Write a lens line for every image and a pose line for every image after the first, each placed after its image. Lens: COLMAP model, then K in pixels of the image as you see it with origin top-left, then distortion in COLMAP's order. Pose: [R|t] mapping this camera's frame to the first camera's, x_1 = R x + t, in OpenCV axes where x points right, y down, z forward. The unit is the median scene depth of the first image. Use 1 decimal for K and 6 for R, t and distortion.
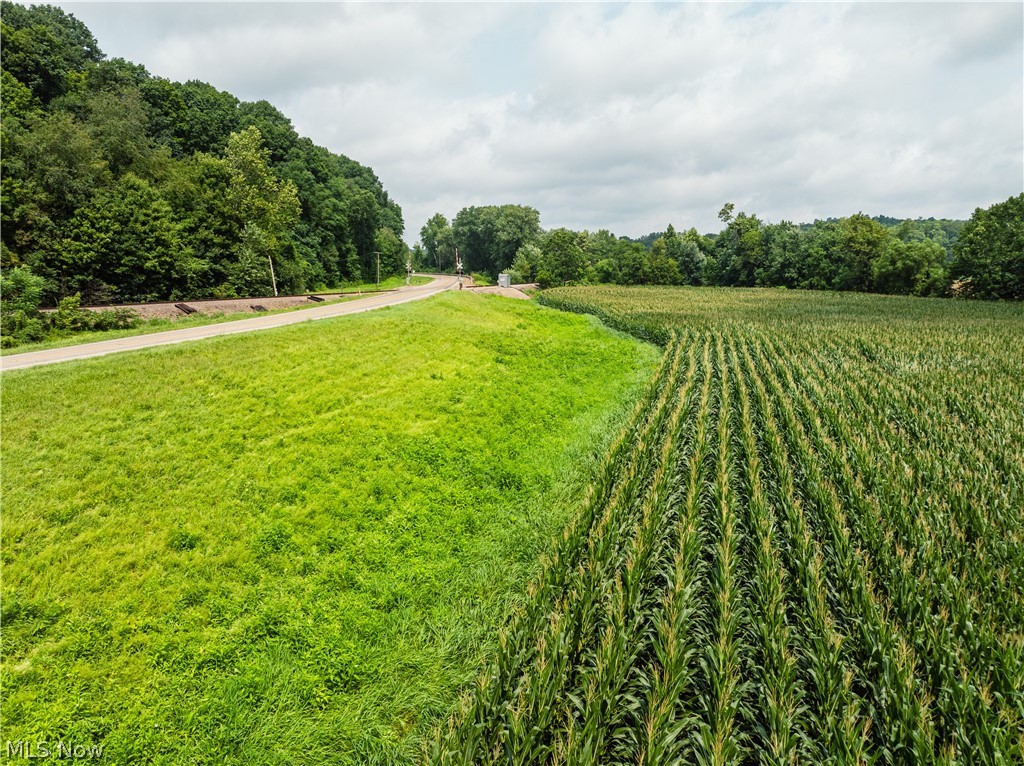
lens RADIAL K [[719.6, 0, 512.4], [0, 719.6, 383.6], [0, 0, 1]] dist [-0.049674, 0.021601]
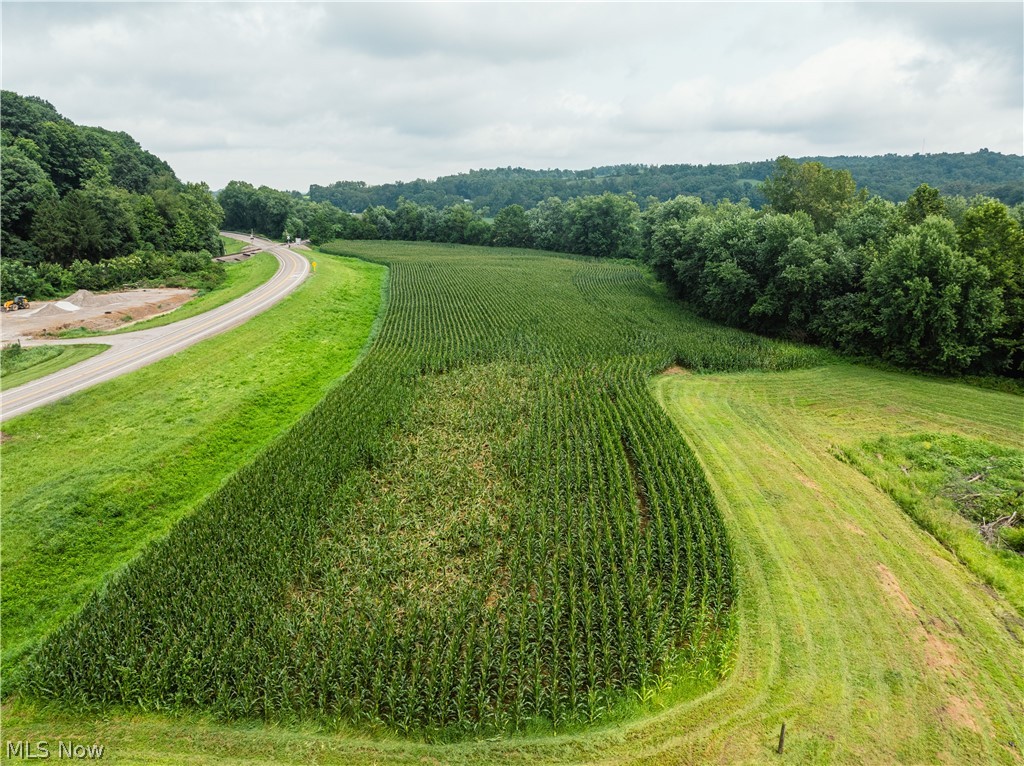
lens RADIAL K [[719.6, 0, 511.5], [0, 719.6, 383.5], [0, 0, 1]] dist [-0.049674, 0.021601]
pose [[0.903556, -0.096614, 0.417435, -0.312934], [0.059115, 0.993039, 0.101878, 0.078557], [-0.424372, -0.067376, 0.902978, -0.999550]]
